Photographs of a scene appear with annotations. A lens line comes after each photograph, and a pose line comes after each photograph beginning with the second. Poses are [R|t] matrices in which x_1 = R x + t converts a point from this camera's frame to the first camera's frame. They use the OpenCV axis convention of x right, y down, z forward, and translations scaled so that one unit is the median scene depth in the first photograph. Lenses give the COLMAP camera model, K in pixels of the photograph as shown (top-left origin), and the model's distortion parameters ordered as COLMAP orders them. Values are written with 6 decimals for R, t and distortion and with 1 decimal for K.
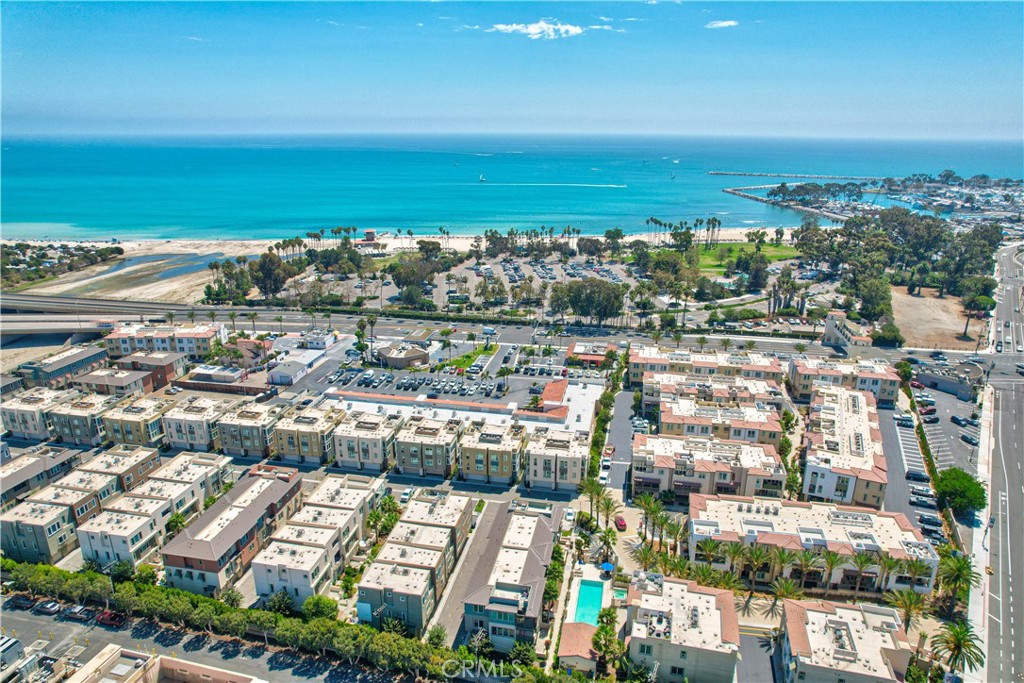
lens RADIAL K [[653.3, 0, 515.8], [0, 653.3, 346.4], [0, 0, 1]] dist [-0.075197, 0.060804]
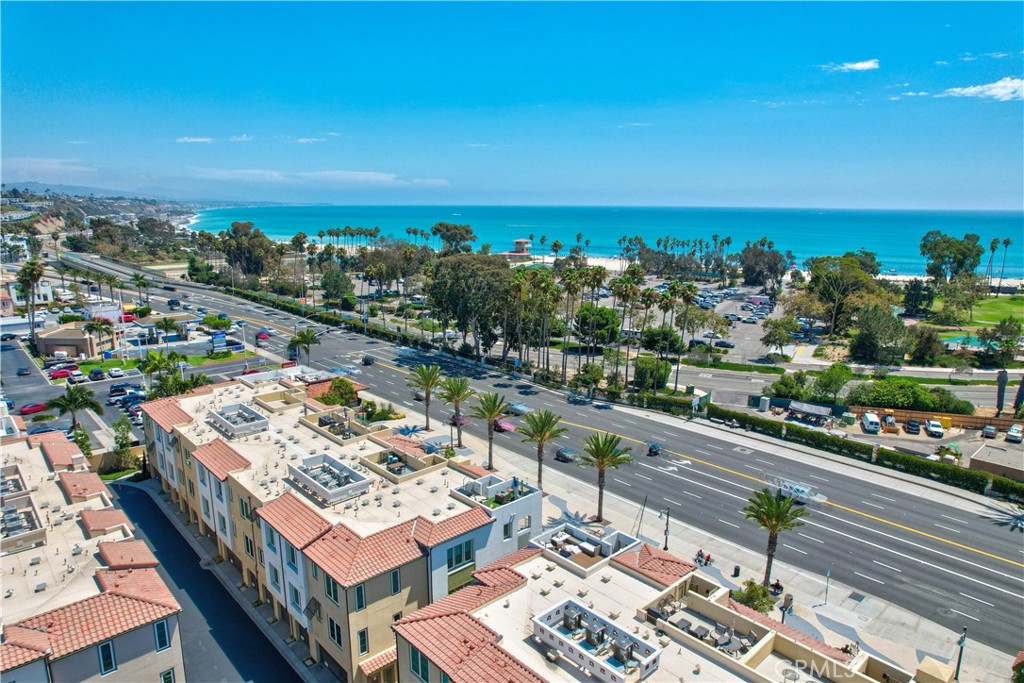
lens RADIAL K [[653.3, 0, 515.8], [0, 653.3, 346.4], [0, 0, 1]] dist [-0.075197, 0.060804]
pose [[0.808274, 0.124276, -0.575541, 0.341055], [-0.186966, 0.981056, -0.050732, -0.017356], [0.558333, 0.148612, 0.816198, 0.531982]]
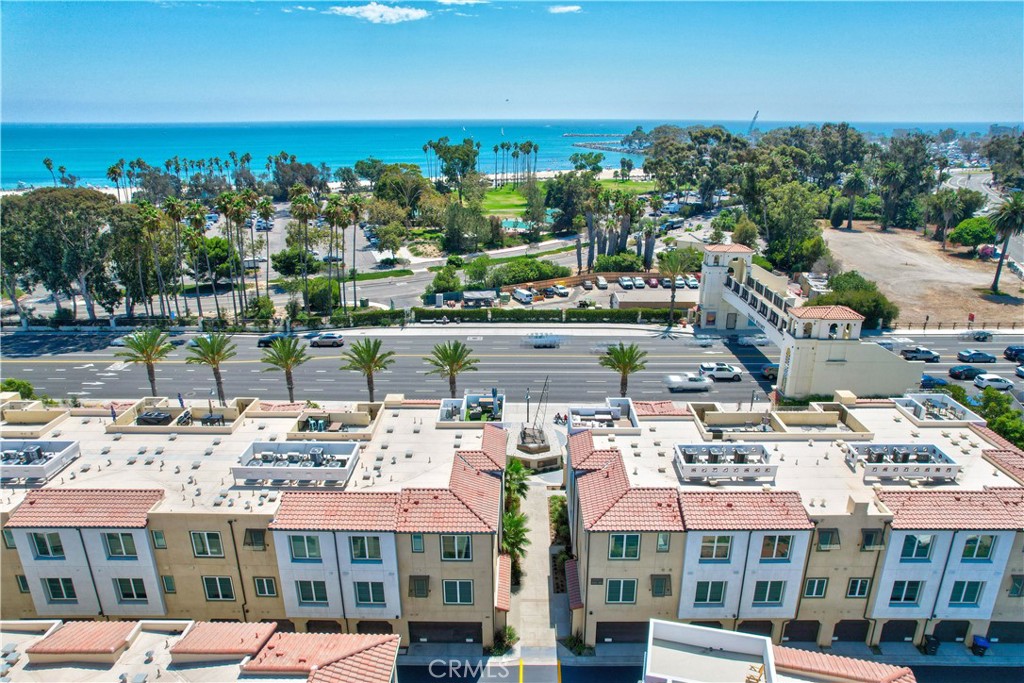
lens RADIAL K [[653.3, 0, 515.8], [0, 653.3, 346.4], [0, 0, 1]] dist [-0.075197, 0.060804]
pose [[0.982882, -0.066744, 0.171719, 0.241213], [0.063865, 0.997711, 0.022245, -0.008750], [-0.172811, -0.010898, 0.984895, 0.506174]]
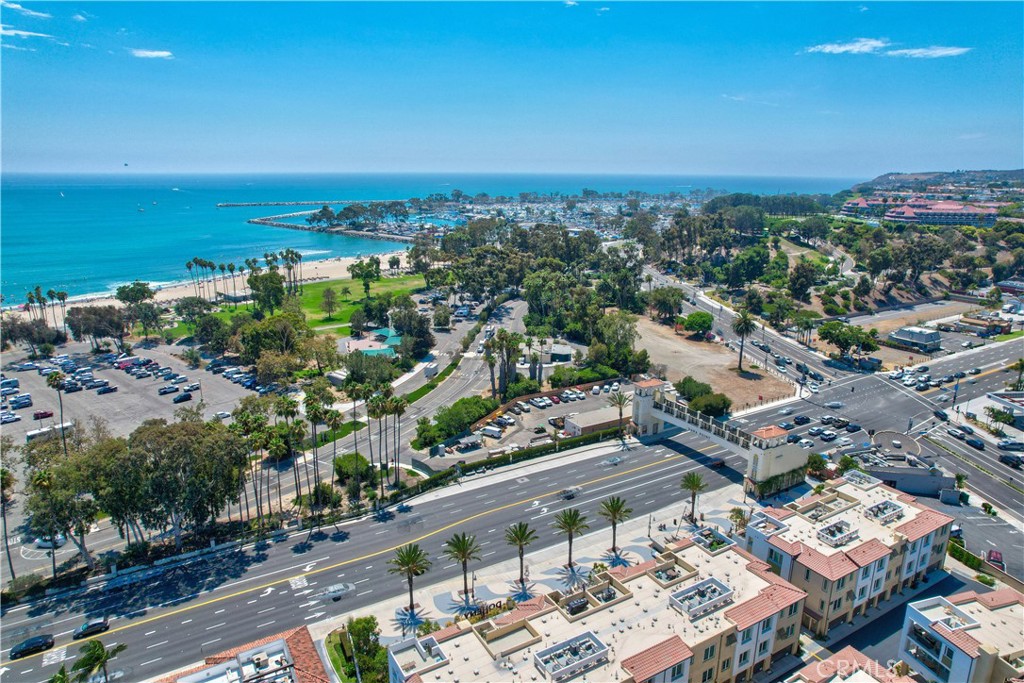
lens RADIAL K [[653.3, 0, 515.8], [0, 653.3, 346.4], [0, 0, 1]] dist [-0.075197, 0.060804]
pose [[0.742083, -0.174274, 0.647257, 0.034725], [0.208574, 0.977709, 0.024117, -0.094513], [-0.637032, 0.117105, 0.761890, 0.492013]]
